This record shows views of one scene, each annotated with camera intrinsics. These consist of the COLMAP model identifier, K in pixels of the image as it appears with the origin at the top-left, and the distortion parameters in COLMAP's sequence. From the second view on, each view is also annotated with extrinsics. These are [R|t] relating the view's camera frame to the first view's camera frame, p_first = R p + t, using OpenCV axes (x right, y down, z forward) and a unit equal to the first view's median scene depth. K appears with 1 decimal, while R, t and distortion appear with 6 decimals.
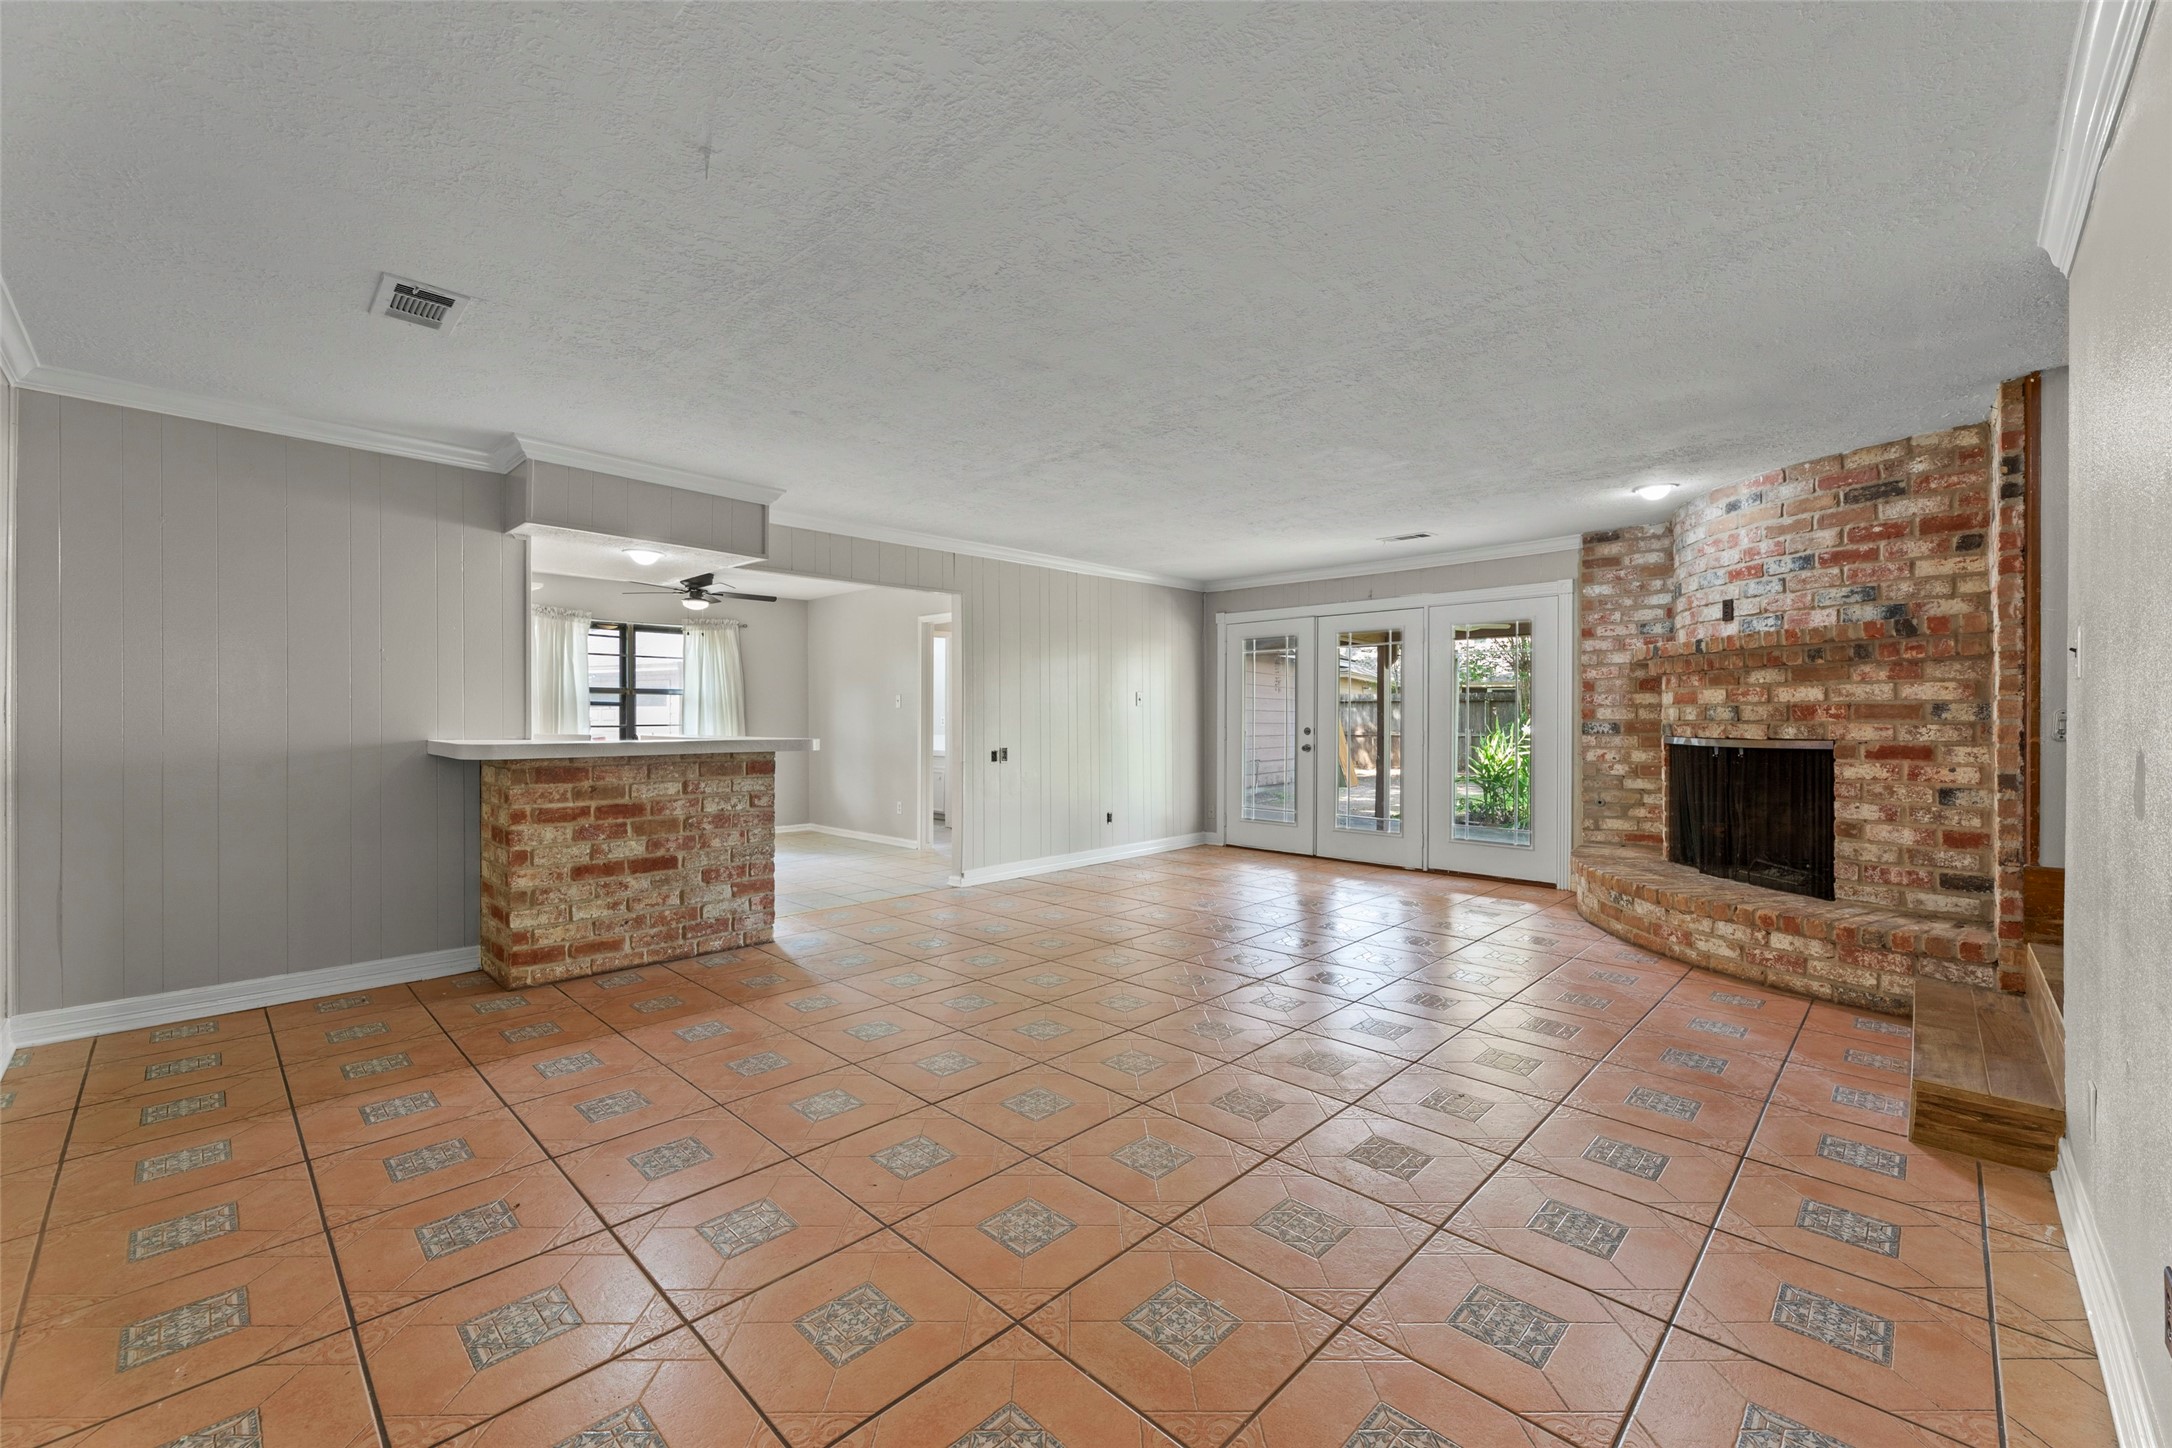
lens RADIAL K [[887.7, 0, 1085.4], [0, 887.7, 731.5], [0, 0, 1]] dist [0.000622, 0.000453]
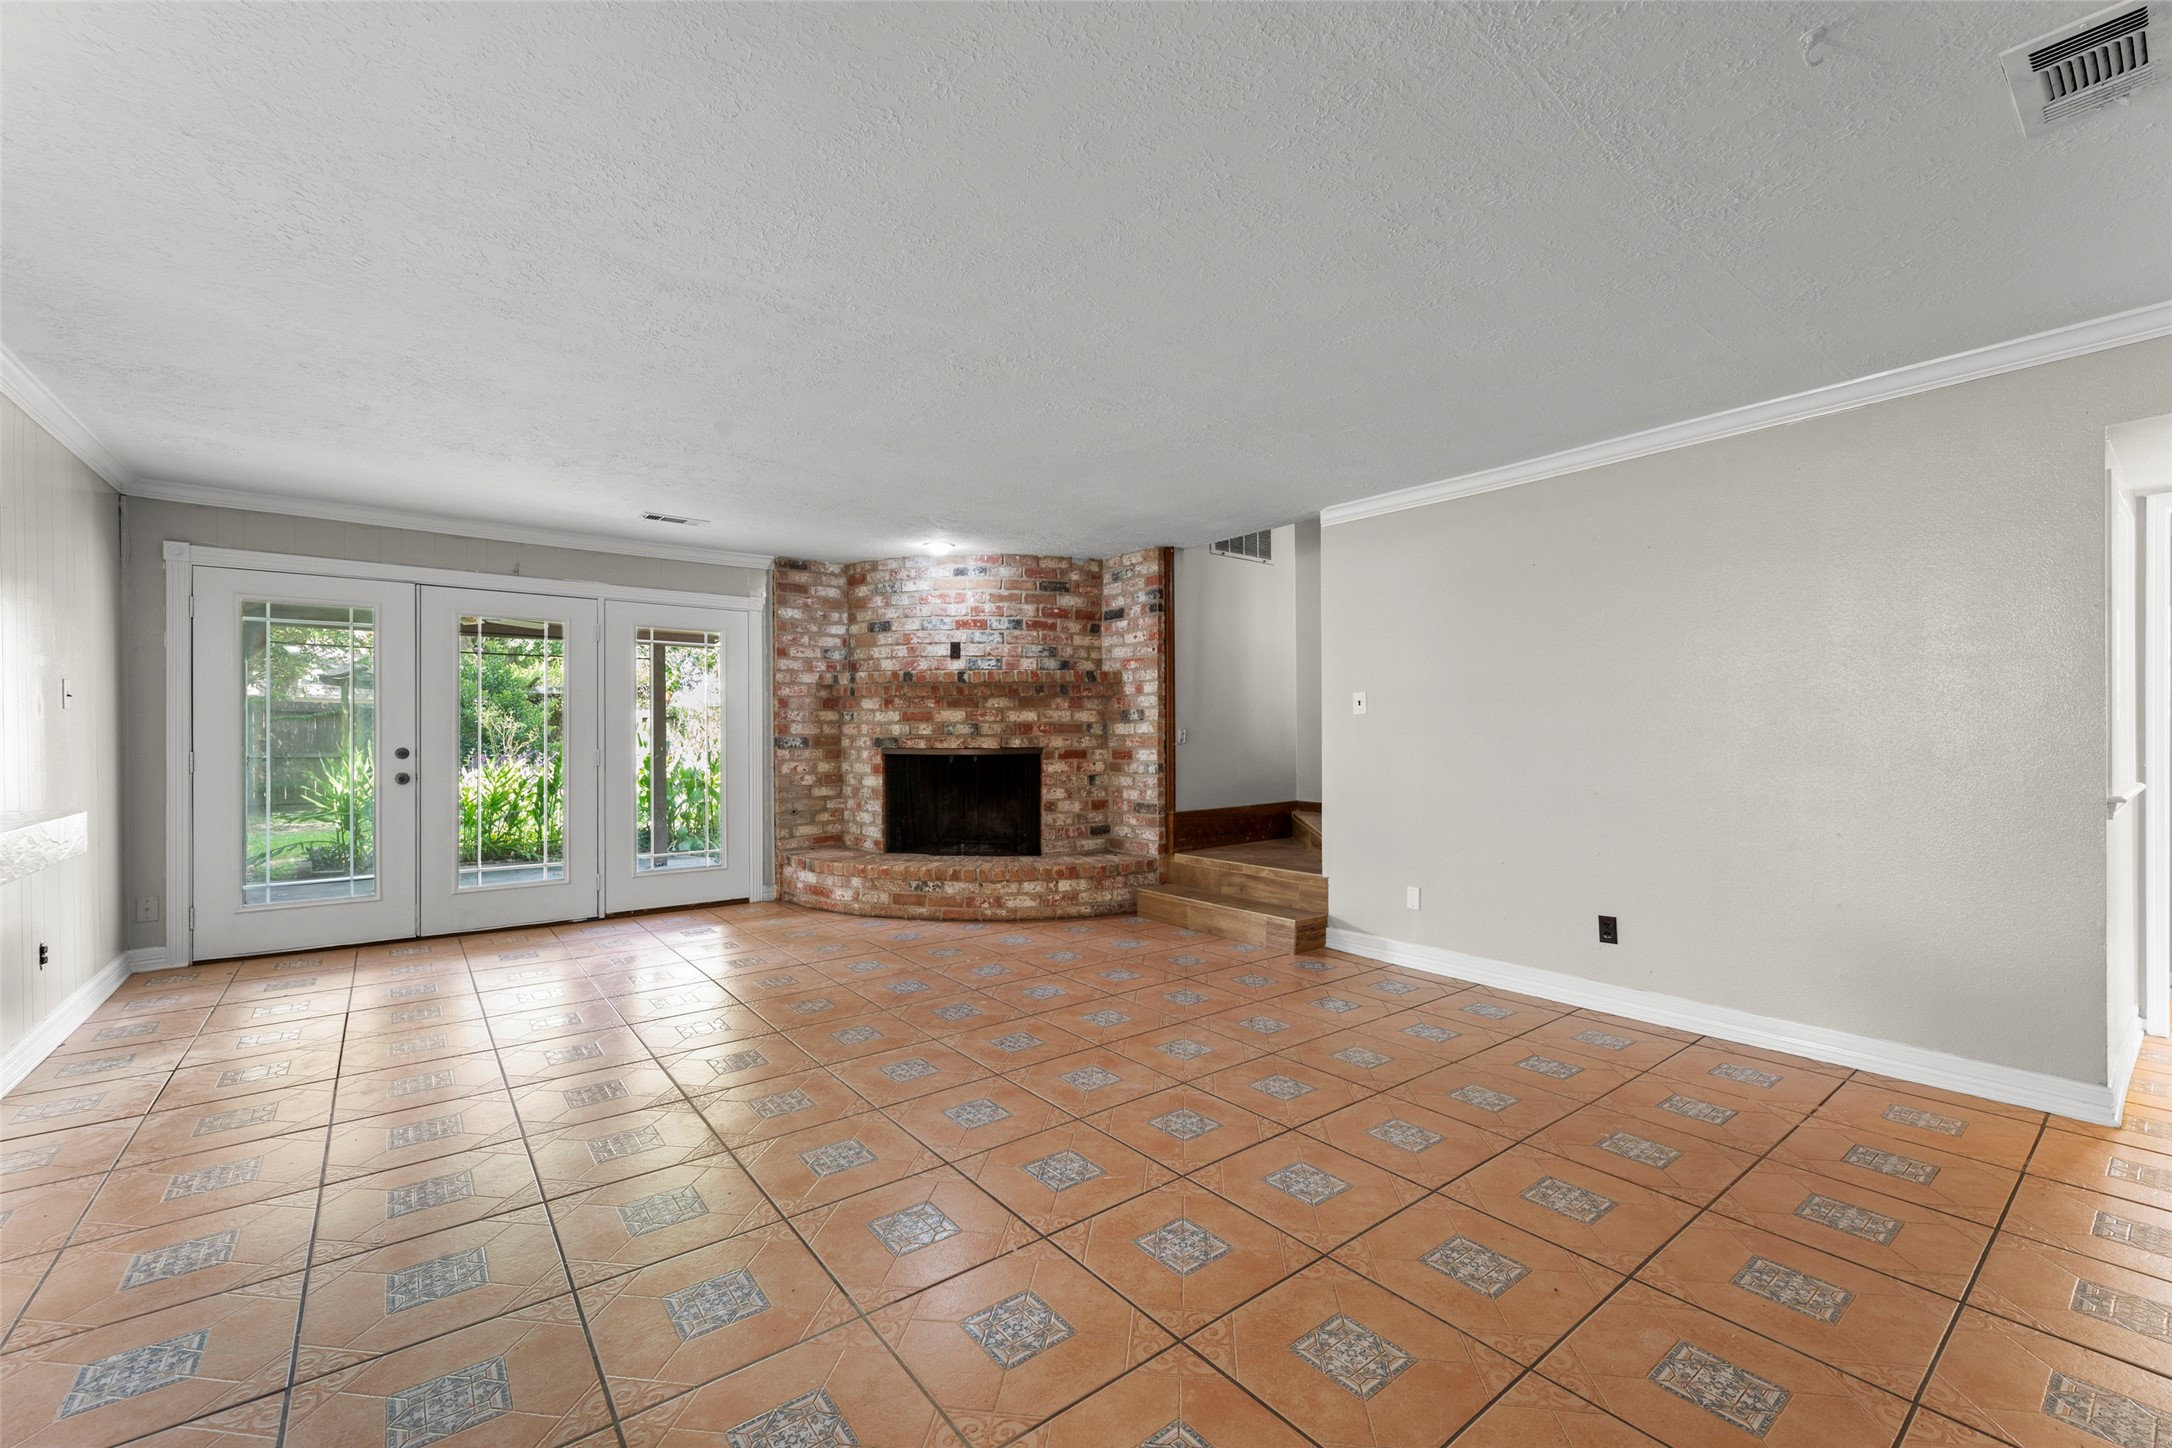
lens RADIAL K [[887.7, 0, 1085.4], [0, 887.7, 731.5], [0, 0, 1]] dist [0.000622, 0.000453]
pose [[0.130052, 0.001778, 0.991506, -0.586938], [0.016531, 0.999856, -0.003962, -0.009157], [-0.991369, 0.016905, 0.130004, 0.690271]]
